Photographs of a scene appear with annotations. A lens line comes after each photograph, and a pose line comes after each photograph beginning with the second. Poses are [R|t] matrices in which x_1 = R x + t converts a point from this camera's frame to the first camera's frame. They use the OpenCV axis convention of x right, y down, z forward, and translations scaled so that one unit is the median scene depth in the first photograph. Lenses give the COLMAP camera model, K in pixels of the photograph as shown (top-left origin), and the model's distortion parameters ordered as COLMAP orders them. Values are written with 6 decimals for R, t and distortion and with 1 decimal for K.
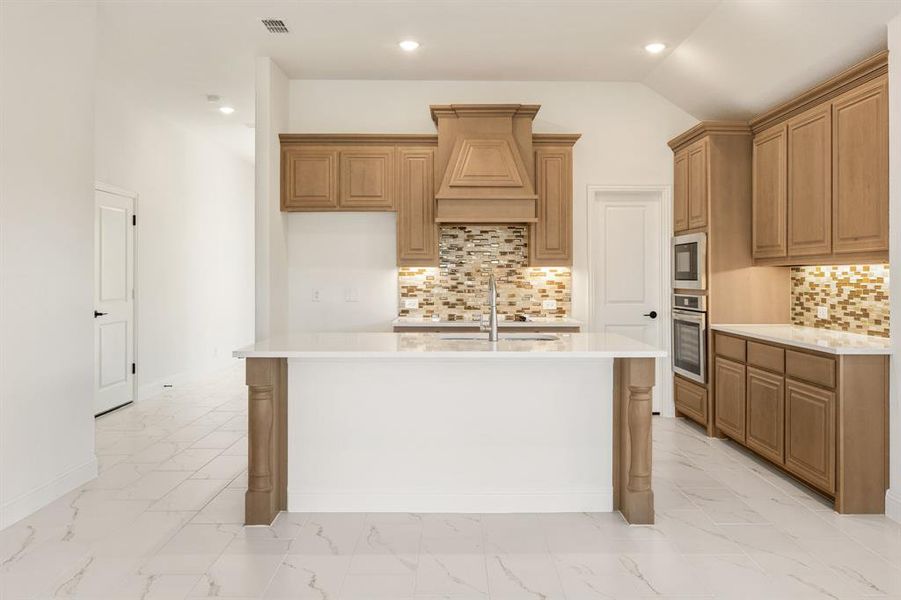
lens RADIAL K [[710.5, 0, 457.0], [0, 710.5, 271.1], [0, 0, 1]] dist [0.004876, -0.011535]
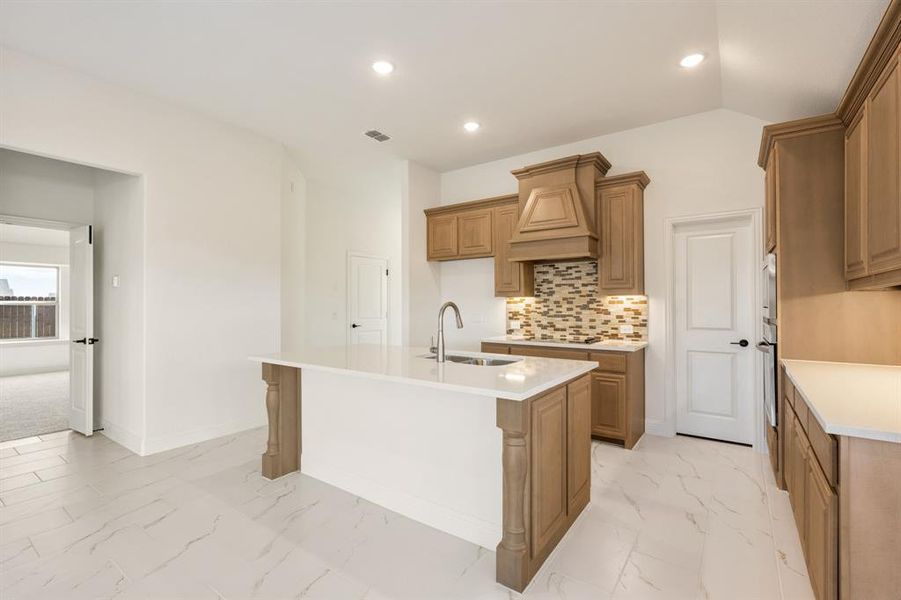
lens RADIAL K [[404.2, 0, 449.6], [0, 404.2, 301.6], [0, 0, 1]] dist [0.000099, -0.000298]
pose [[0.805224, -0.006256, -0.592937, 0.298898], [0.005429, 0.999980, -0.003177, 0.004367], [0.592946, -0.000661, 0.805242, 0.337123]]
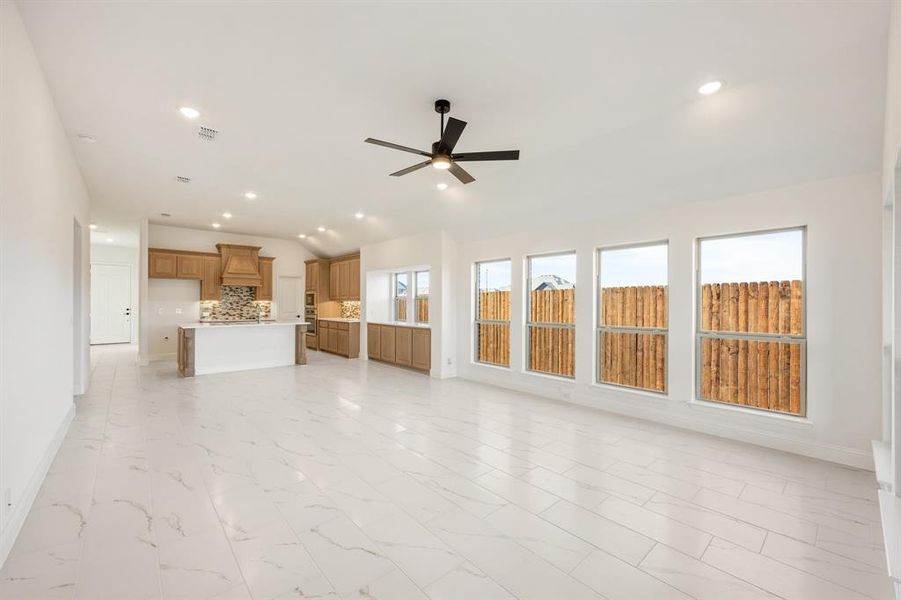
lens RADIAL K [[369.3, 0, 447.2], [0, 369.3, 302.2], [0, 0, 1]] dist [0.014227, 0.000261]
pose [[0.762658, 0.002597, 0.646796, -0.292313], [-0.007511, 0.999960, 0.004842, -0.013655], [-0.646758, -0.008551, 0.762647, -0.692000]]
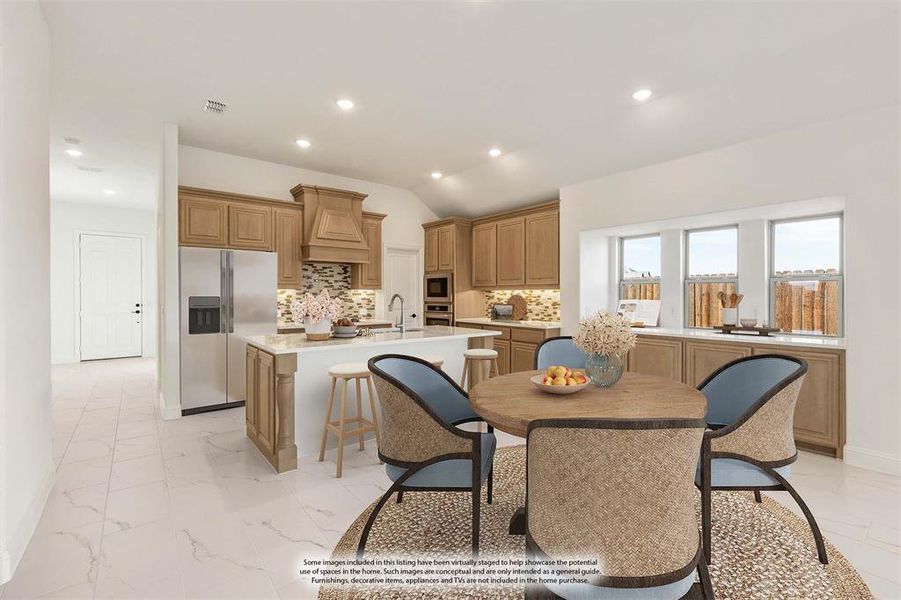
lens RADIAL K [[404.2, 0, 470.4], [0, 404.2, 296.8], [0, 0, 1]] dist [0.000099, -0.000298]
pose [[0.773270, -0.003407, 0.634067, -0.301617], [-0.003199, 0.999952, 0.009275, 0.001265], [-0.634068, -0.009201, 0.773222, 0.090499]]
